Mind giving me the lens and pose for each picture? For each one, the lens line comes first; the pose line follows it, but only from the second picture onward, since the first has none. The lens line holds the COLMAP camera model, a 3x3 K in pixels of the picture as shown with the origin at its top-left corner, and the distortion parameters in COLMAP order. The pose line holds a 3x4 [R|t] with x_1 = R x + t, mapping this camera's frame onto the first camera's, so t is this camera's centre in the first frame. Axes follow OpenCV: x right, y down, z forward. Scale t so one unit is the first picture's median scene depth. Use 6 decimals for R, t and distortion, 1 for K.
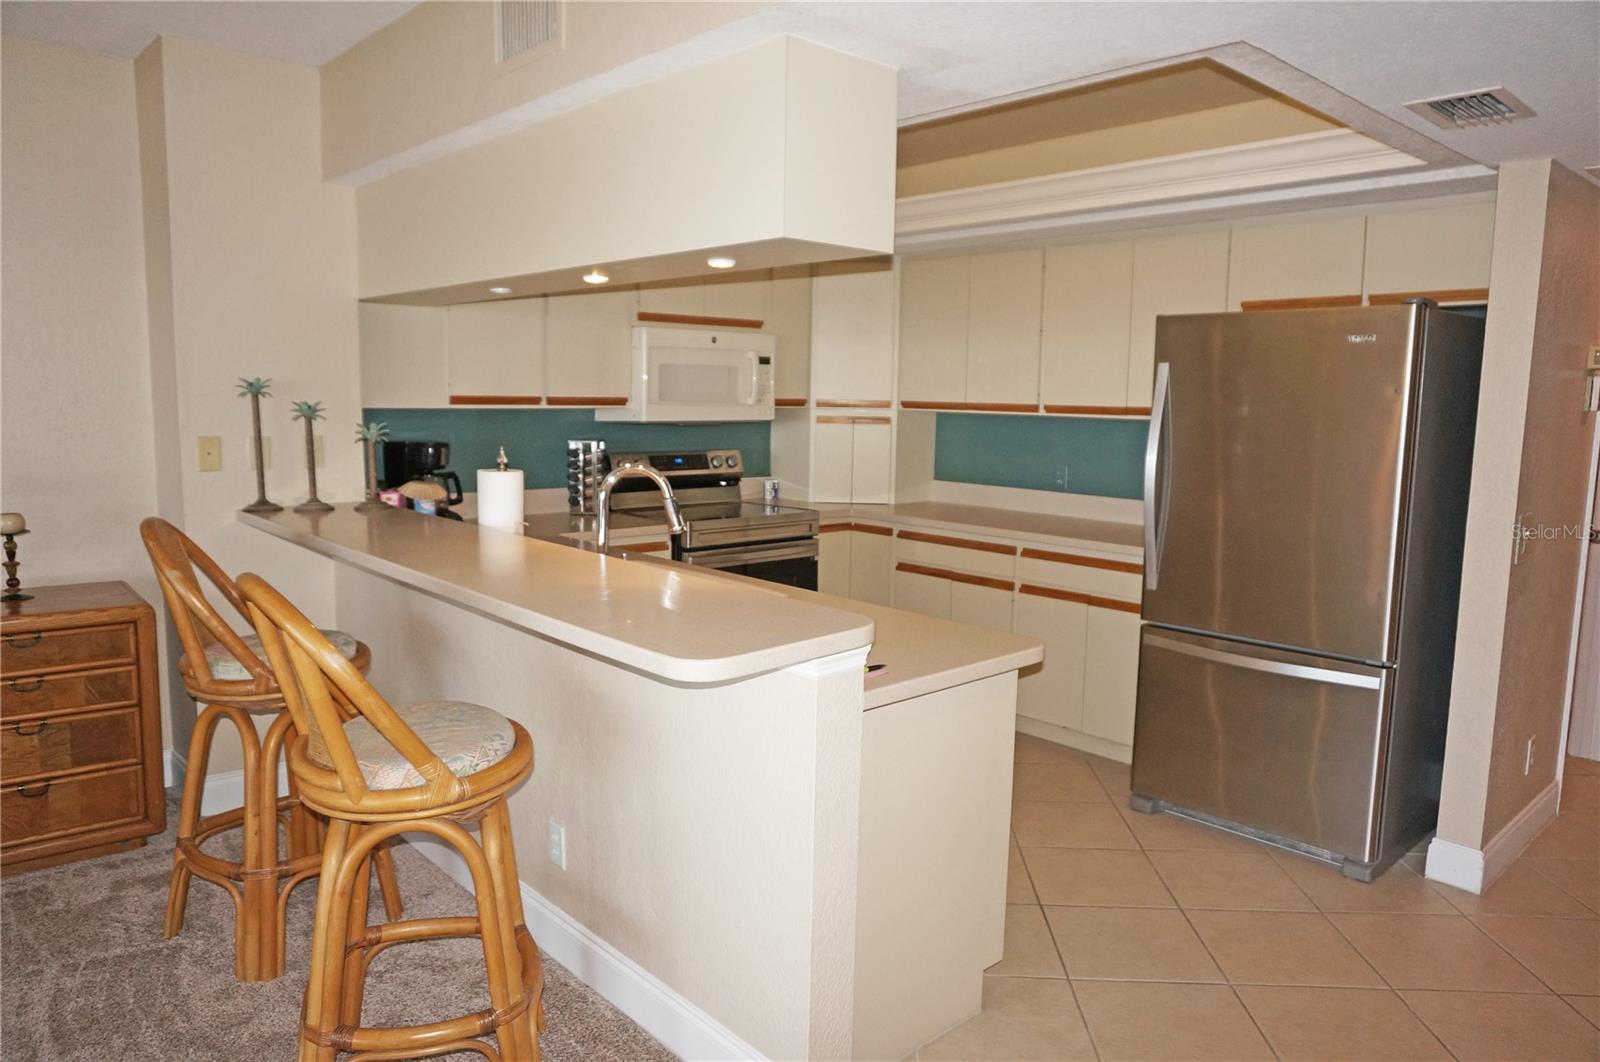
lens RADIAL K [[1079.8, 0, 806.3], [0, 1079.8, 468.7], [0, 0, 1]] dist [-0.059478, 0.043959]
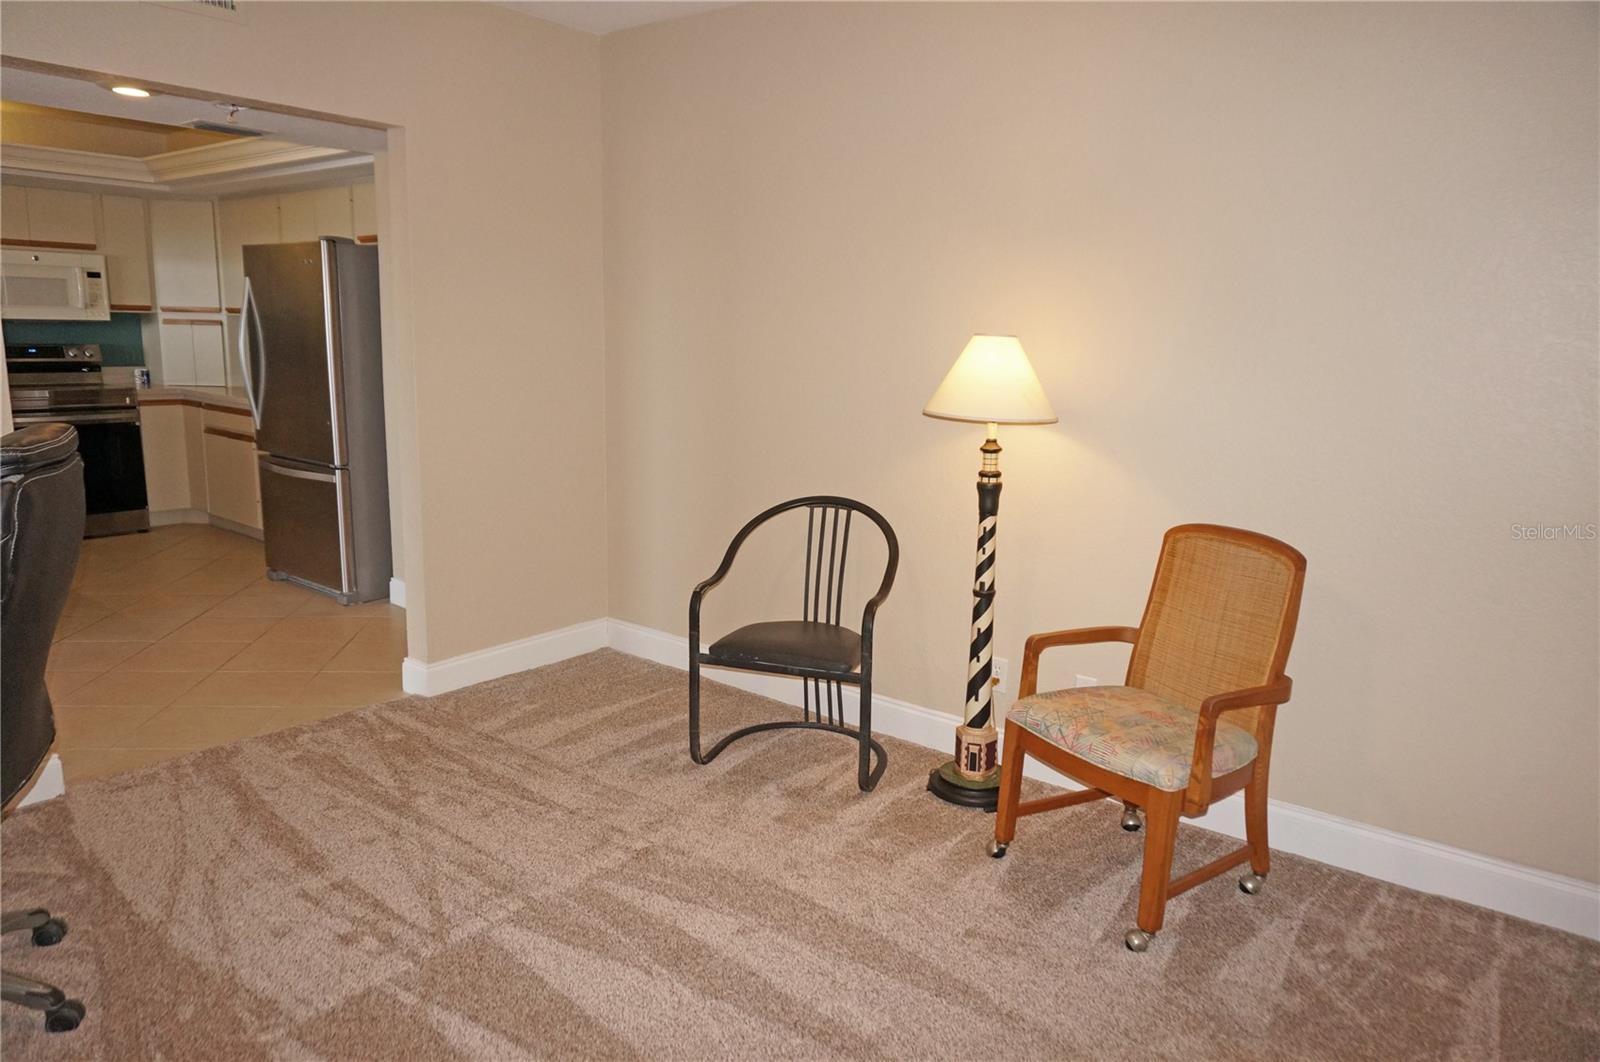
lens RADIAL K [[1079.8, 0, 806.3], [0, 1079.8, 468.7], [0, 0, 1]] dist [-0.059478, 0.043959]
pose [[0.983617, -0.007332, 0.180122, 0.584973], [-0.005277, 0.997573, 0.069424, 0.042326], [-0.180194, -0.069237, 0.981191, -0.451966]]
